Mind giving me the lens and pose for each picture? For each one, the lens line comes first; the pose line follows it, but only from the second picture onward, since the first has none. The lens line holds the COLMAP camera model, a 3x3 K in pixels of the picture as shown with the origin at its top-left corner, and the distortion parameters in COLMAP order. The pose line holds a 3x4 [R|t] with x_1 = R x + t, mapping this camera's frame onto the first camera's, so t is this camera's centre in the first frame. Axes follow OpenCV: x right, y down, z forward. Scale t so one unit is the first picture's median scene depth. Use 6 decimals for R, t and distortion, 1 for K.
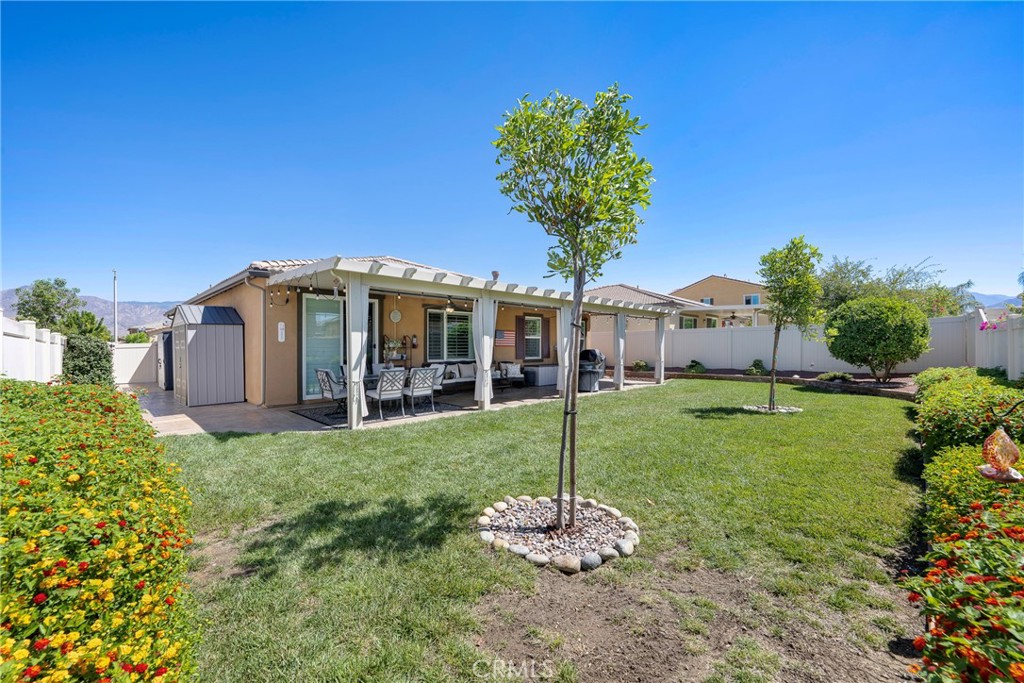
lens RADIAL K [[413.6, 0, 517.7], [0, 413.6, 348.2], [0, 0, 1]] dist [0.000555, 0.000066]
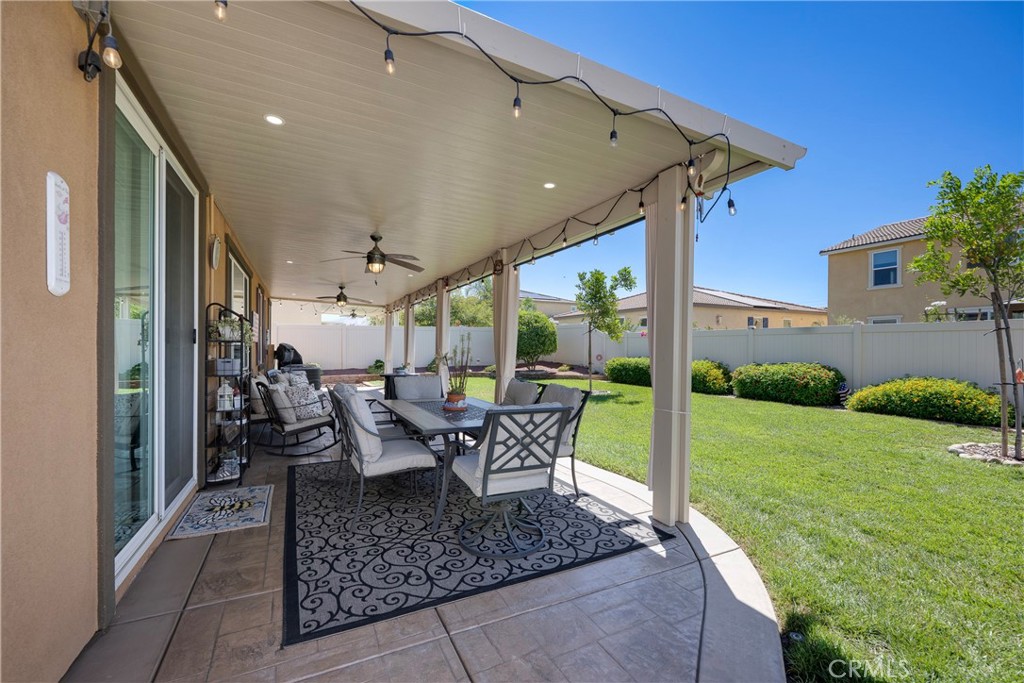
lens RADIAL K [[417.9, 0, 511.5], [0, 417.9, 347.1], [0, 0, 1]] dist [-0.000709, -0.000043]
pose [[0.314715, 0.001348, 0.949185, -0.474598], [0.001083, 0.999998, -0.001780, 0.003713], [-0.949185, 0.001588, 0.314713, 0.551888]]
